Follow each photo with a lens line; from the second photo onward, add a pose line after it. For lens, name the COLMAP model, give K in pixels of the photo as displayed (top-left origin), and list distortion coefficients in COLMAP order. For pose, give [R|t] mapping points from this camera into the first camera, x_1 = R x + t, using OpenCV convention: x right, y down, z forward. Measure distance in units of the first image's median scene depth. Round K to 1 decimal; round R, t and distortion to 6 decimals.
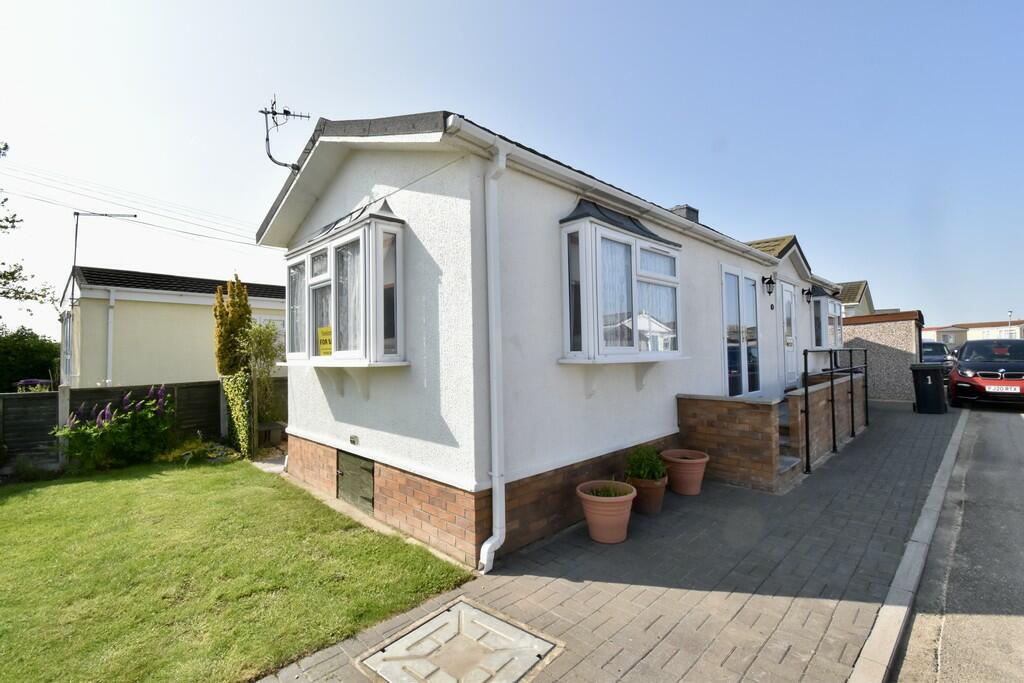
lens RADIAL K [[450.8, 0, 510.6], [0, 450.8, 347.4], [0, 0, 1]] dist [-0.003200, -0.001336]
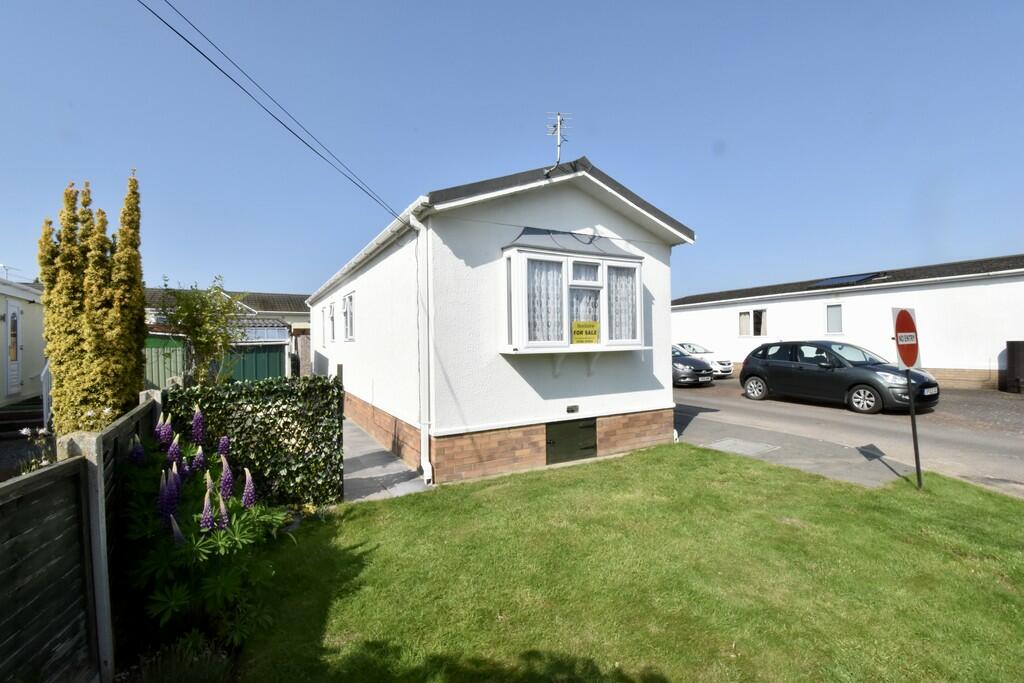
lens RADIAL K [[450.8, 0, 510.7], [0, 450.8, 347.0], [0, 0, 1]] dist [-0.003200, -0.001336]
pose [[0.248583, 0.006506, 0.968589, -1.256919], [-0.009331, 0.999947, -0.004321, 0.029248], [-0.968566, -0.007964, 0.248630, 0.661524]]
